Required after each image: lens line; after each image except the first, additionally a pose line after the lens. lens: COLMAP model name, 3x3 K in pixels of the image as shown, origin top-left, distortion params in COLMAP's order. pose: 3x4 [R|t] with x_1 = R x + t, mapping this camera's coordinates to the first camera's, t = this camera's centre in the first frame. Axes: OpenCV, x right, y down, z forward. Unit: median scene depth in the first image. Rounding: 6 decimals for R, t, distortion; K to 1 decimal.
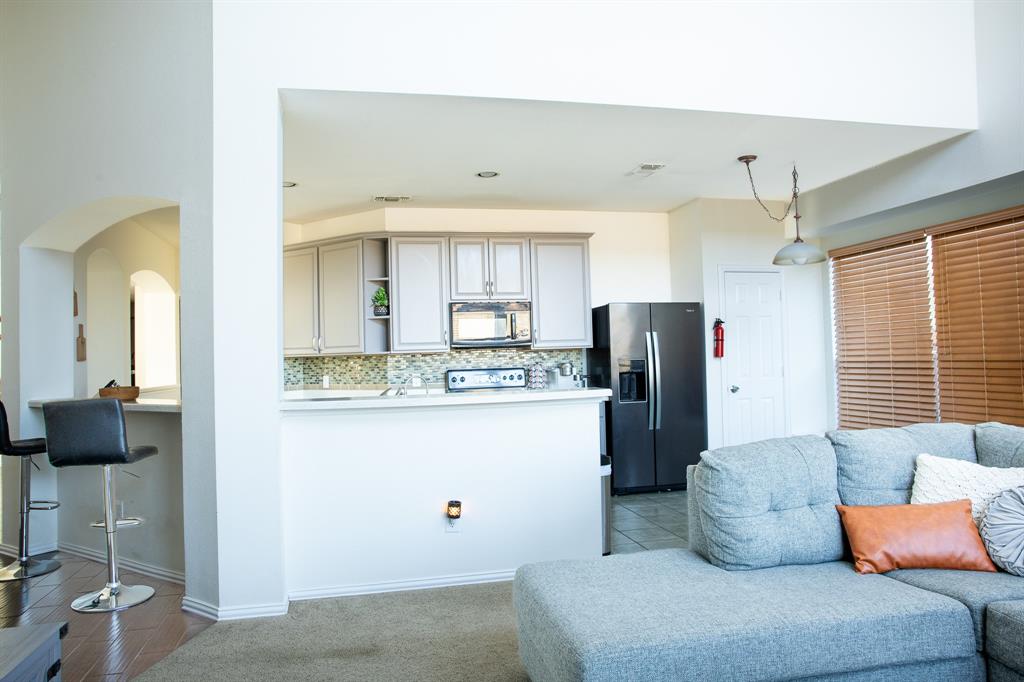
lens RADIAL K [[696.3, 0, 511.5], [0, 696.3, 336.3], [0, 0, 1]] dist [-0.094445, 0.041583]
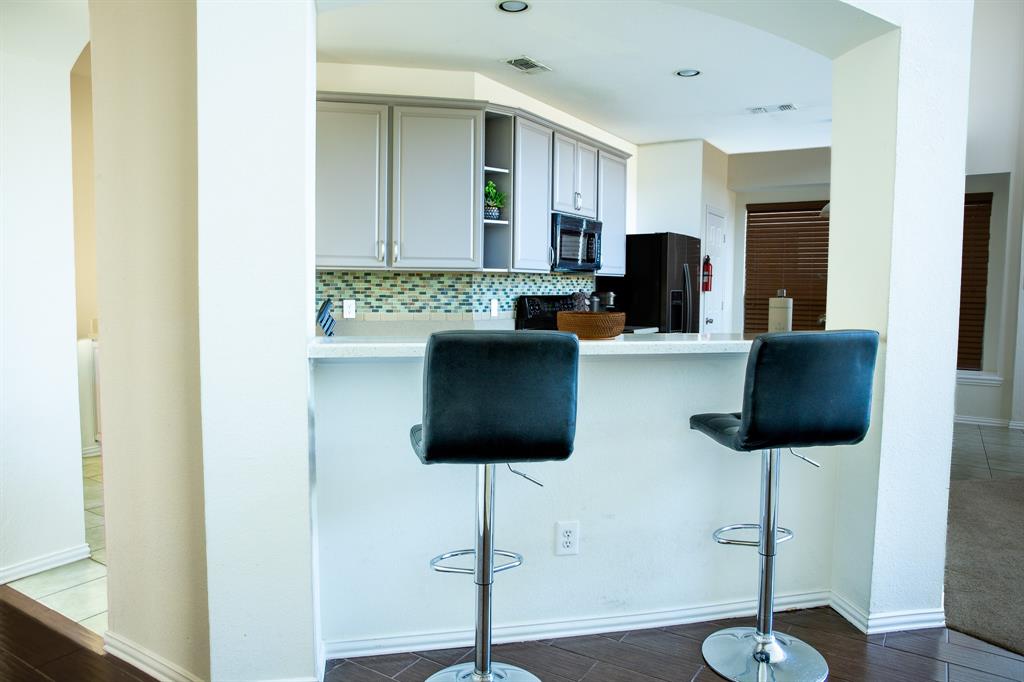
lens RADIAL K [[696.3, 0, 509.9], [0, 696.3, 341.8], [0, 0, 1]] dist [-0.094445, 0.041583]
pose [[0.711538, -0.019794, 0.702369, -0.664653], [-0.050803, 0.995538, 0.079522, 0.038101], [-0.700809, -0.092266, 0.707357, 0.431688]]
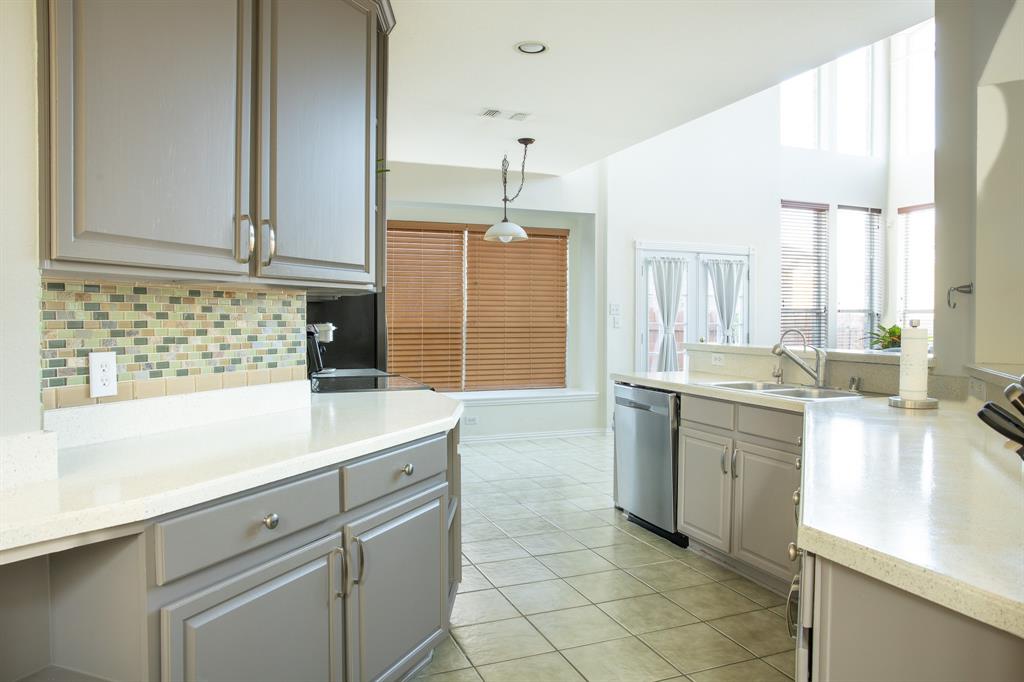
lens RADIAL K [[696.3, 0, 512.6], [0, 696.3, 341.0], [0, 0, 1]] dist [-0.094445, 0.041583]
pose [[-0.160362, -0.003635, 0.987052, -0.588904], [-0.027566, 0.999620, -0.000798, 0.050935], [-0.986673, -0.027337, -0.160401, 0.929050]]
